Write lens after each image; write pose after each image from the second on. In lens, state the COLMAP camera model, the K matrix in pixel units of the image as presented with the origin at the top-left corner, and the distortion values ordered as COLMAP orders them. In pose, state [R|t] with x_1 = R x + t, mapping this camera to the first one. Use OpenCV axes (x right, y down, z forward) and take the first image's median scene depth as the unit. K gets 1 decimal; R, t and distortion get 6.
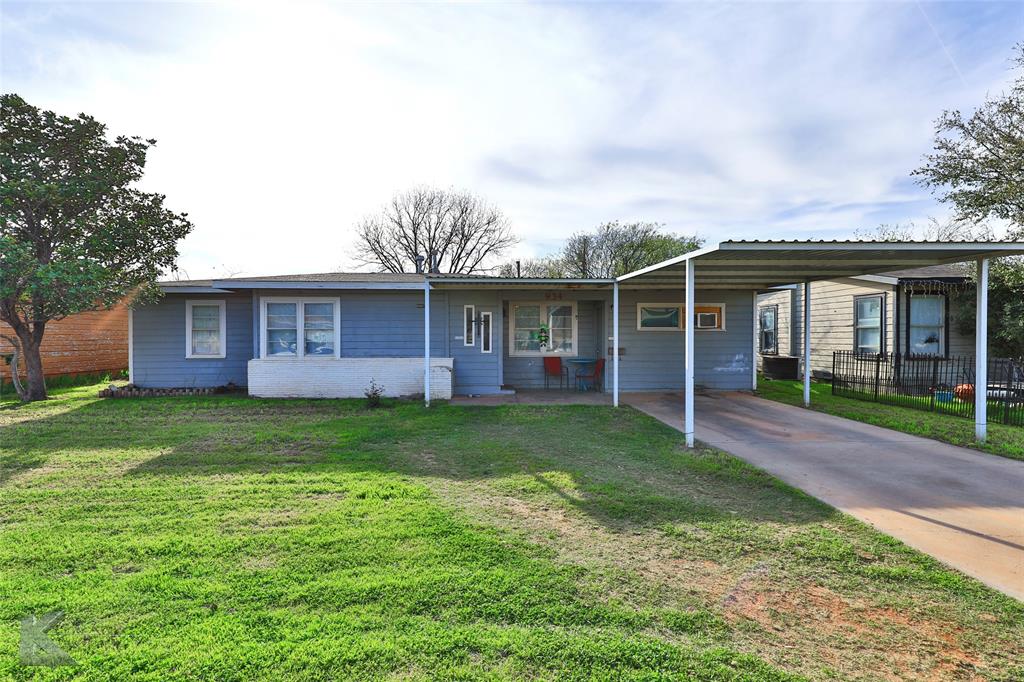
lens RADIAL K [[489.6, 0, 510.0], [0, 489.6, 339.9], [0, 0, 1]] dist [0.010371, -0.001293]
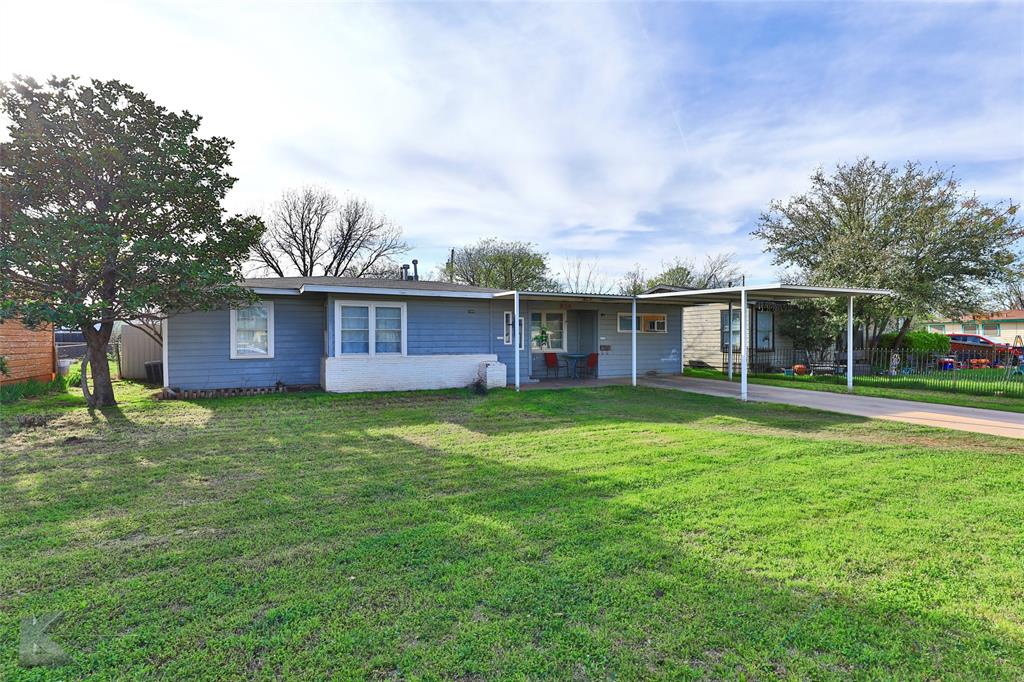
lens RADIAL K [[481.4, 0, 511.8], [0, 481.4, 340.6], [0, 0, 1]] dist [0.001329, -0.000178]
pose [[0.919853, -0.002873, 0.392252, -0.550955], [0.004134, 0.999989, -0.002371, 0.005808], [-0.392241, 0.003803, 0.919855, -0.122036]]
